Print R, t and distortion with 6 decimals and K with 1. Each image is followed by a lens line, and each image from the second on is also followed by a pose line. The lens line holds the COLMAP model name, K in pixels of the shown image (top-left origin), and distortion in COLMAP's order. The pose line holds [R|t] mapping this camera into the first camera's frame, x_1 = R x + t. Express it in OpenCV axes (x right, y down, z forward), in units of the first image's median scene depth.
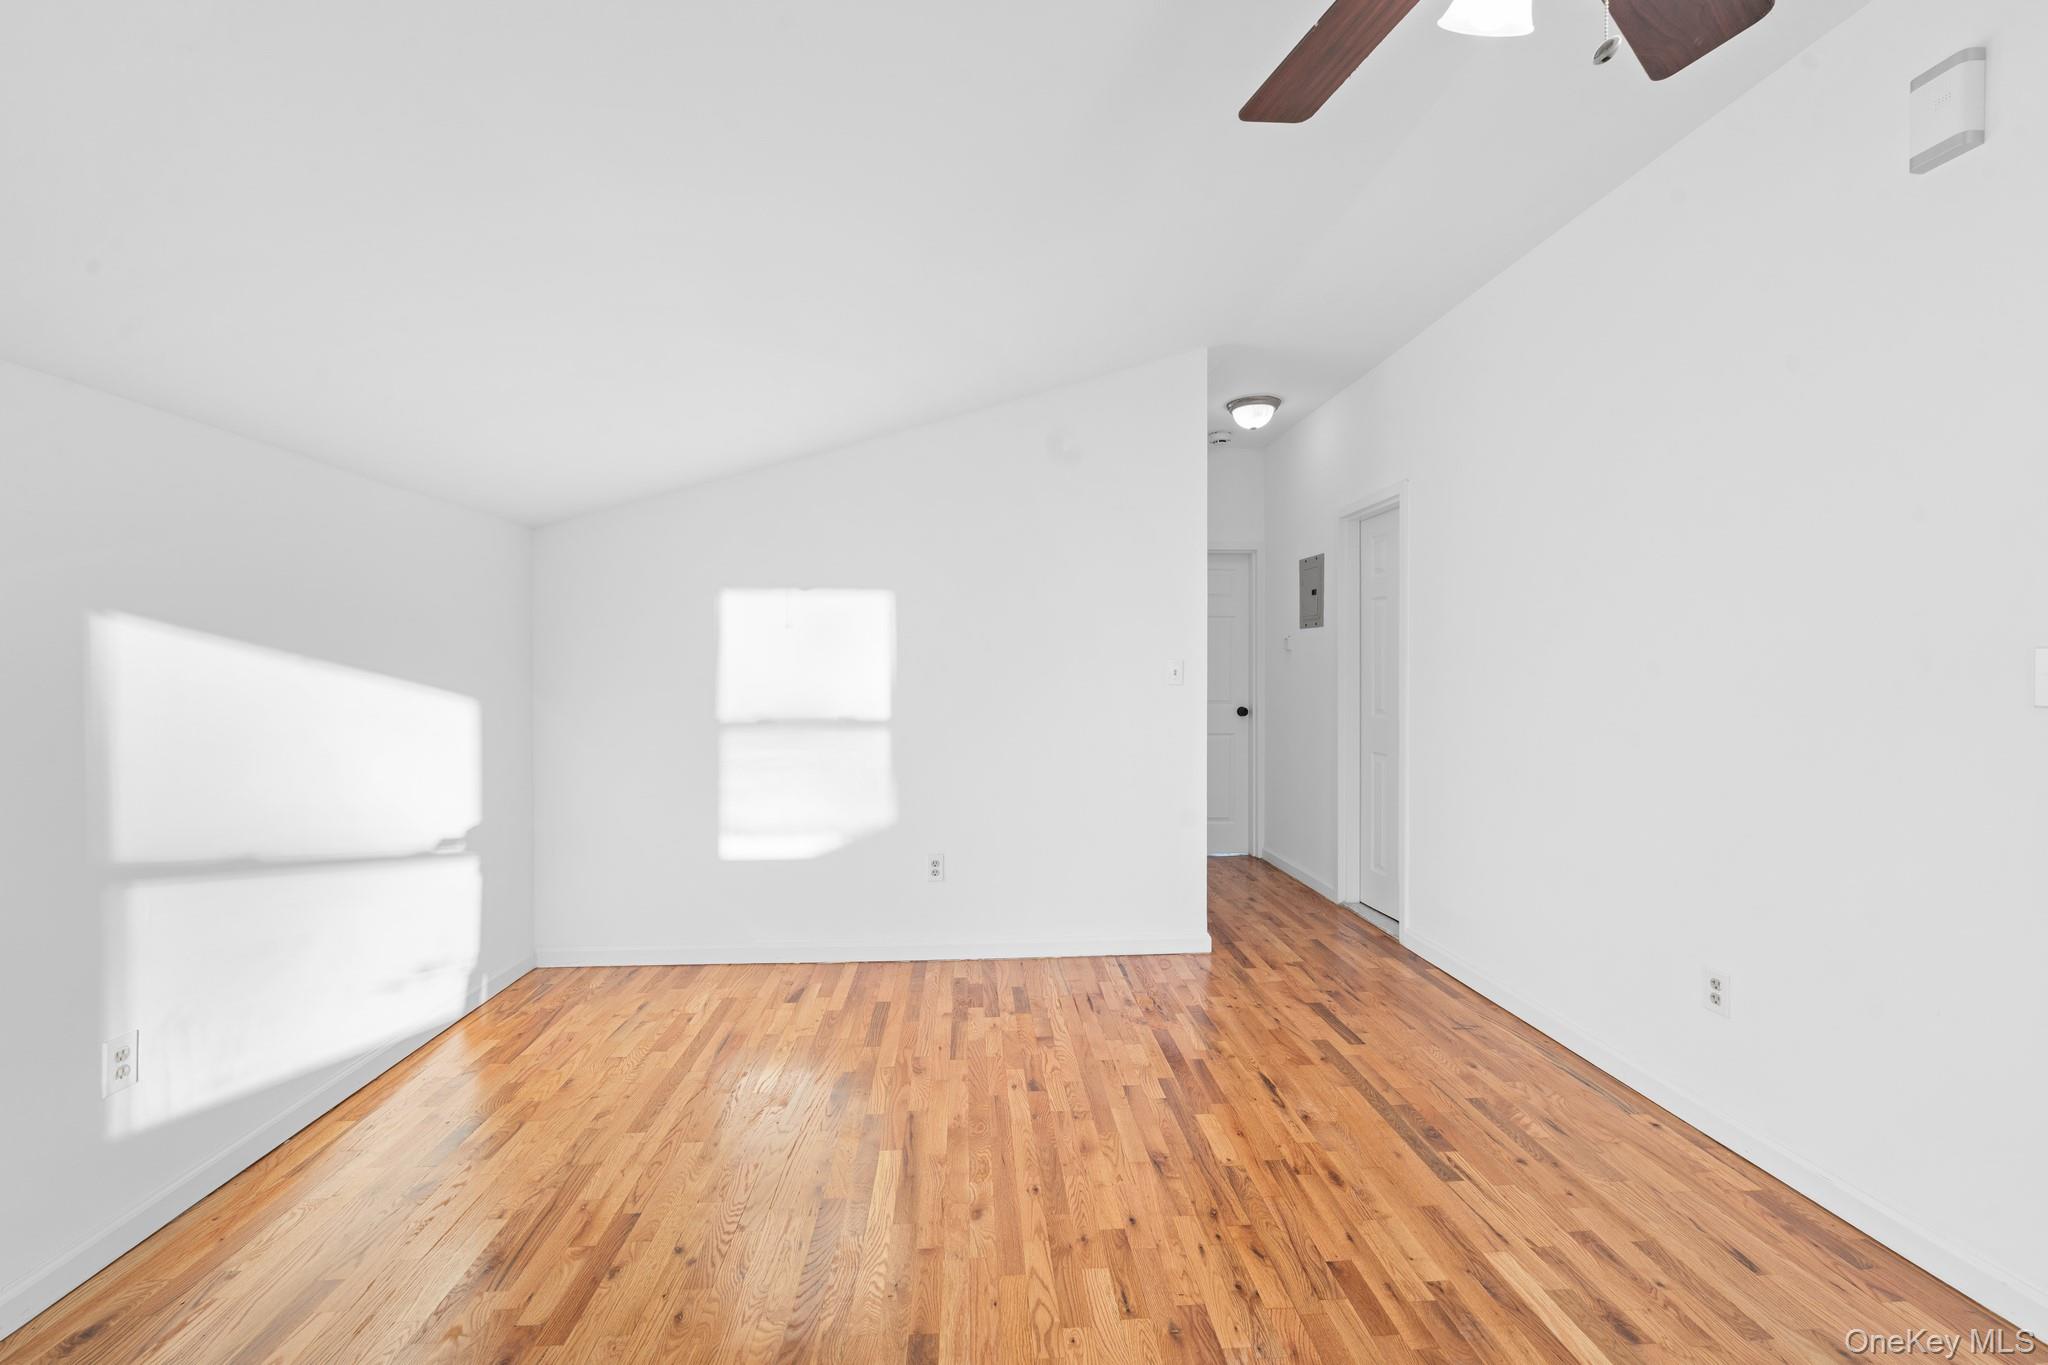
lens RADIAL K [[857.4, 0, 1025.8], [0, 857.4, 631.2], [0, 0, 1]] dist [-0.000914, -0.000697]
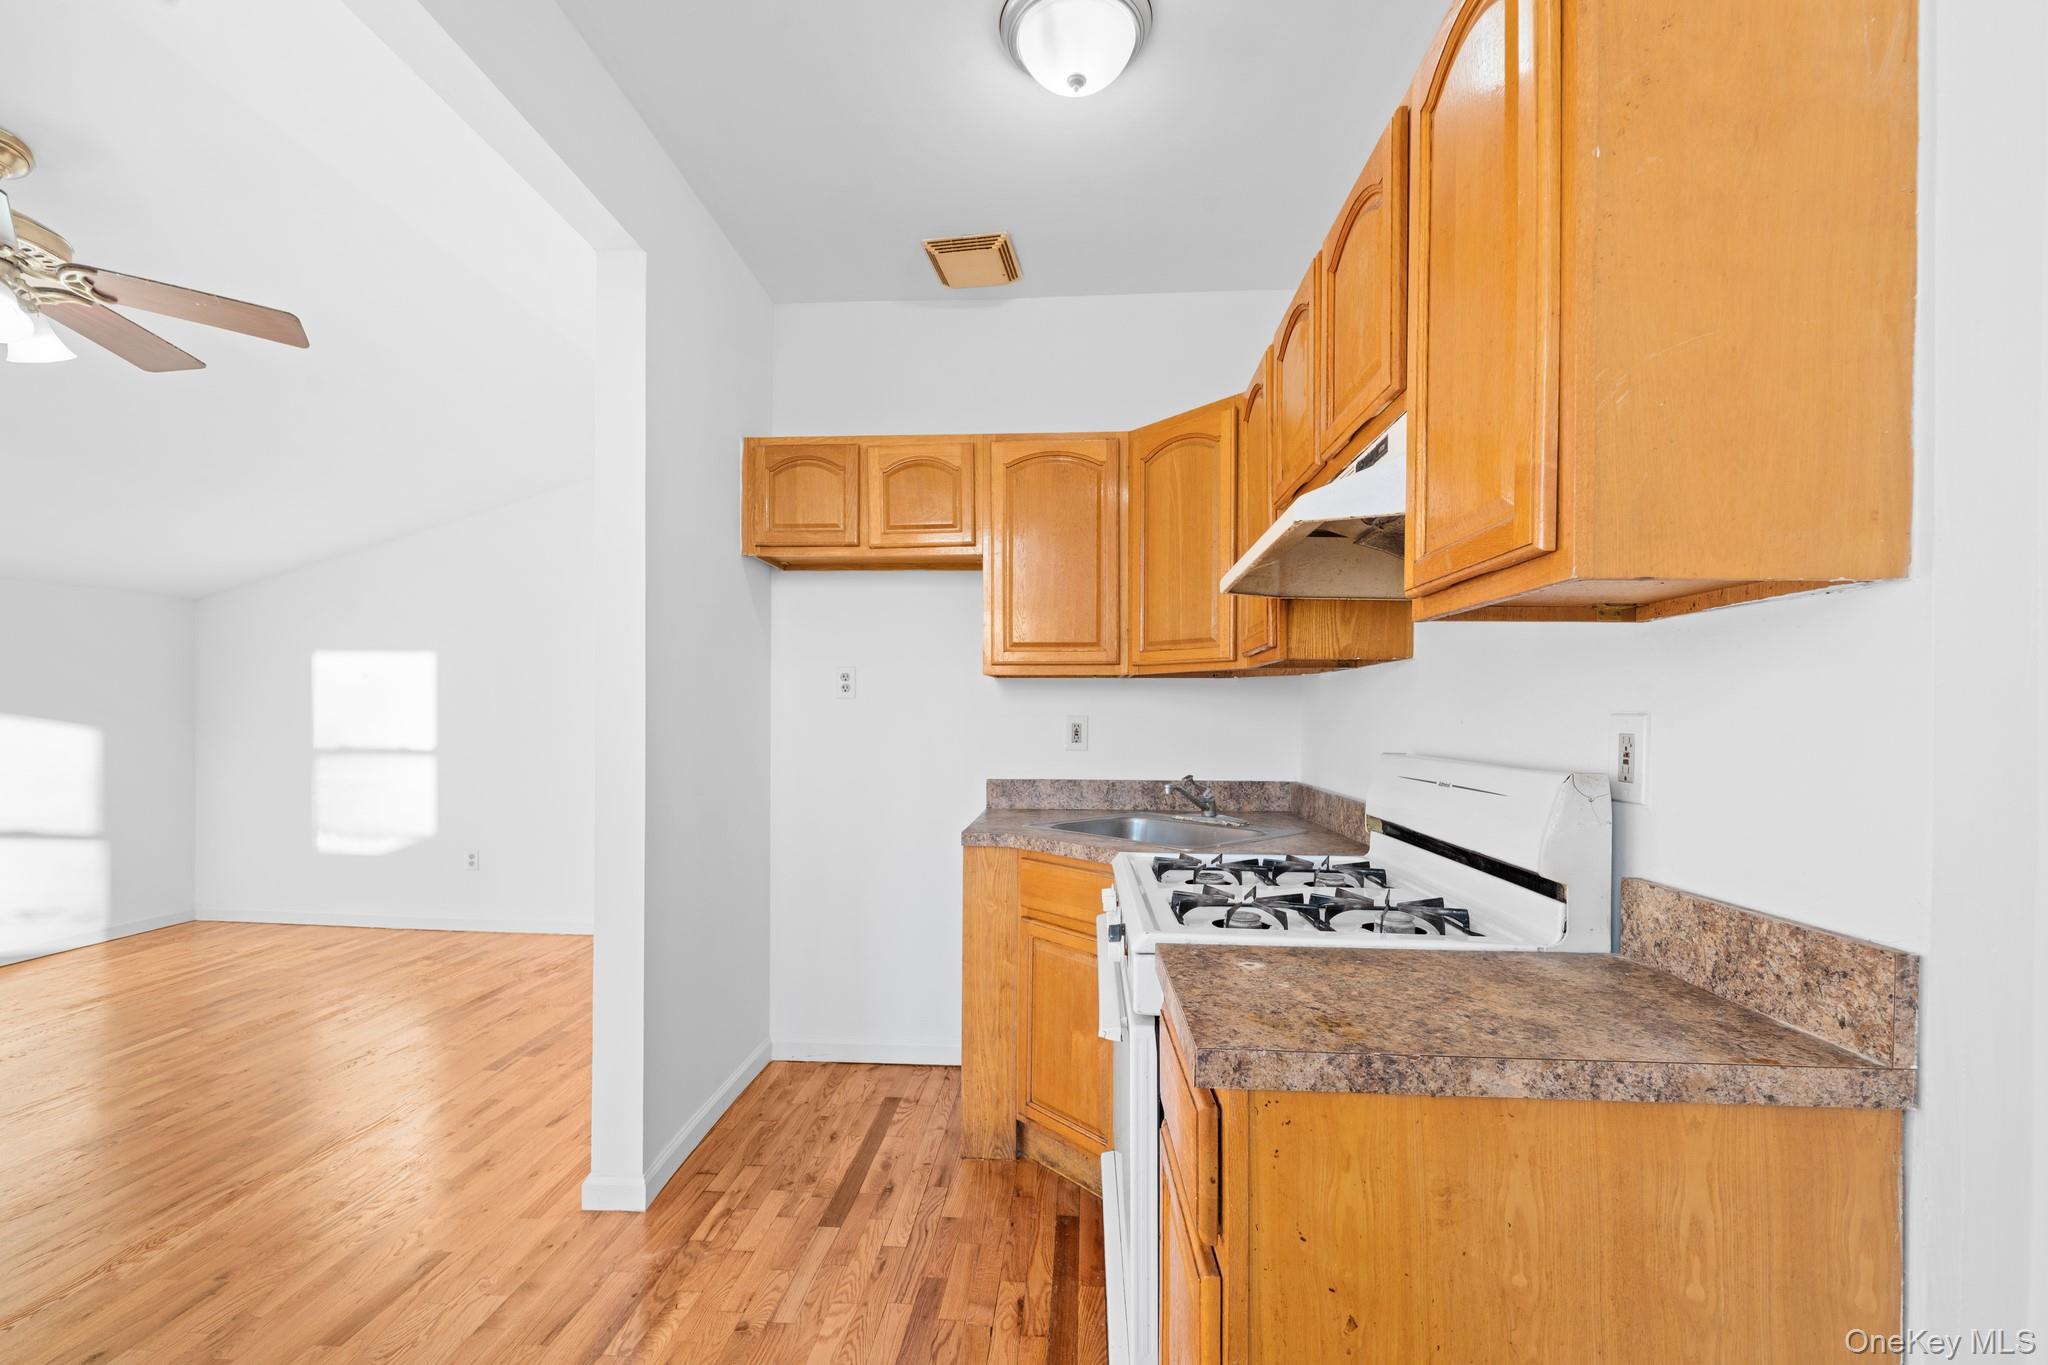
lens RADIAL K [[835.1, 0, 1017.0], [0, 835.1, 707.4], [0, 0, 1]] dist [0.000912, -0.000140]
pose [[0.989319, 0.008149, -0.145540, 1.316136], [-0.001932, 0.999081, 0.042809, -0.025549], [0.145755, -0.042070, 0.988426, -0.195535]]
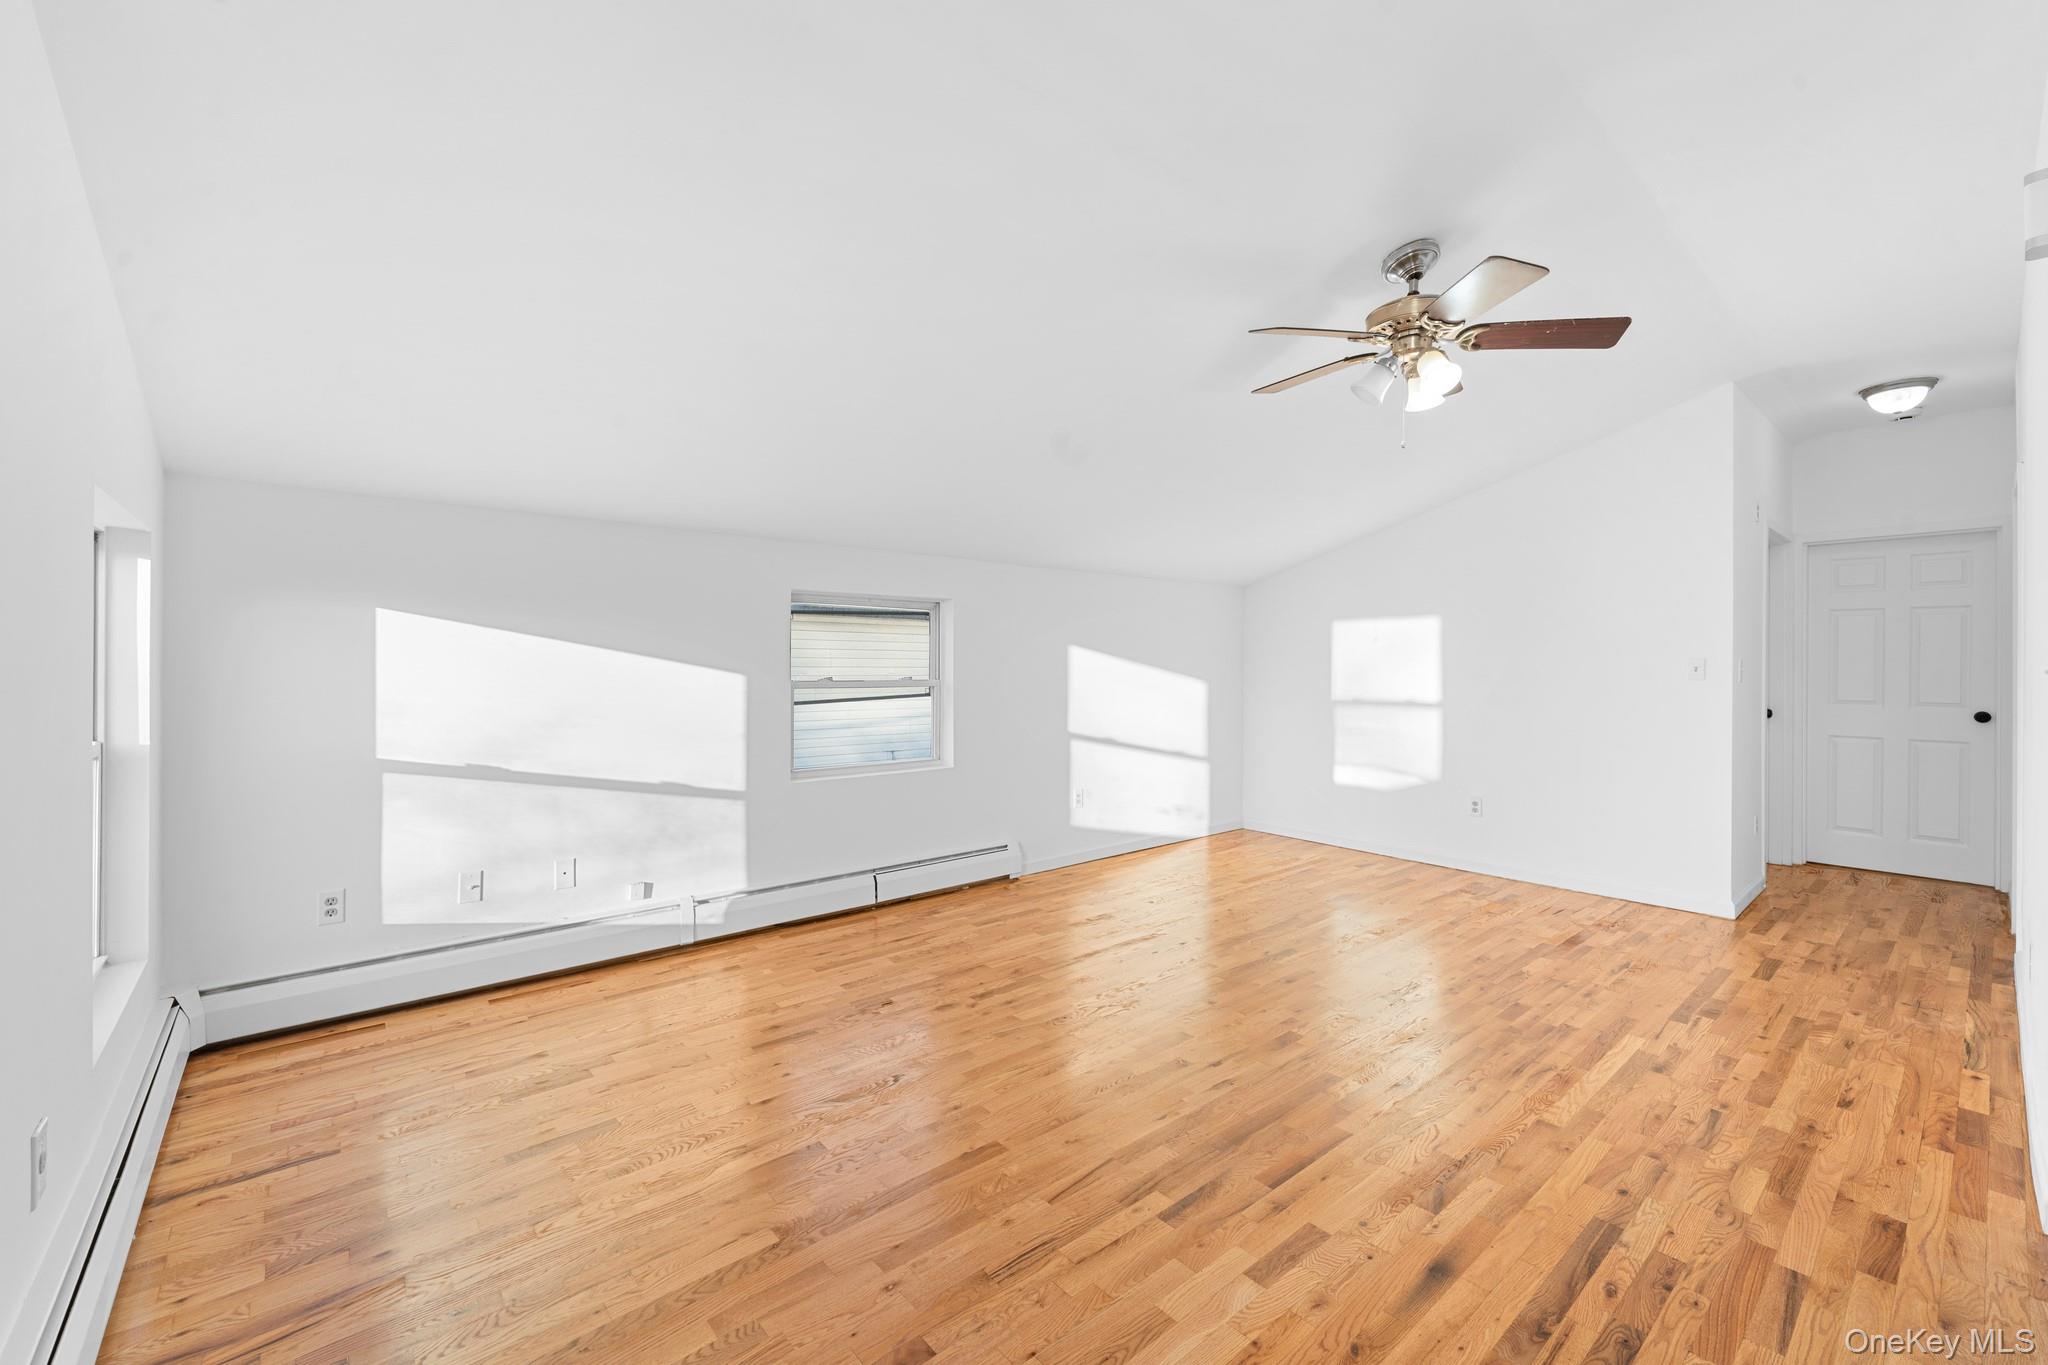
lens RADIAL K [[829.9, 0, 1019.5], [0, 829.9, 663.7], [0, 0, 1]] dist [0.001473, -0.000446]
pose [[0.587162, 0.000939, -0.809469, 0.823001], [0.032260, 0.999178, 0.024560, -0.032848], [0.808826, -0.040535, 0.586649, -0.596596]]
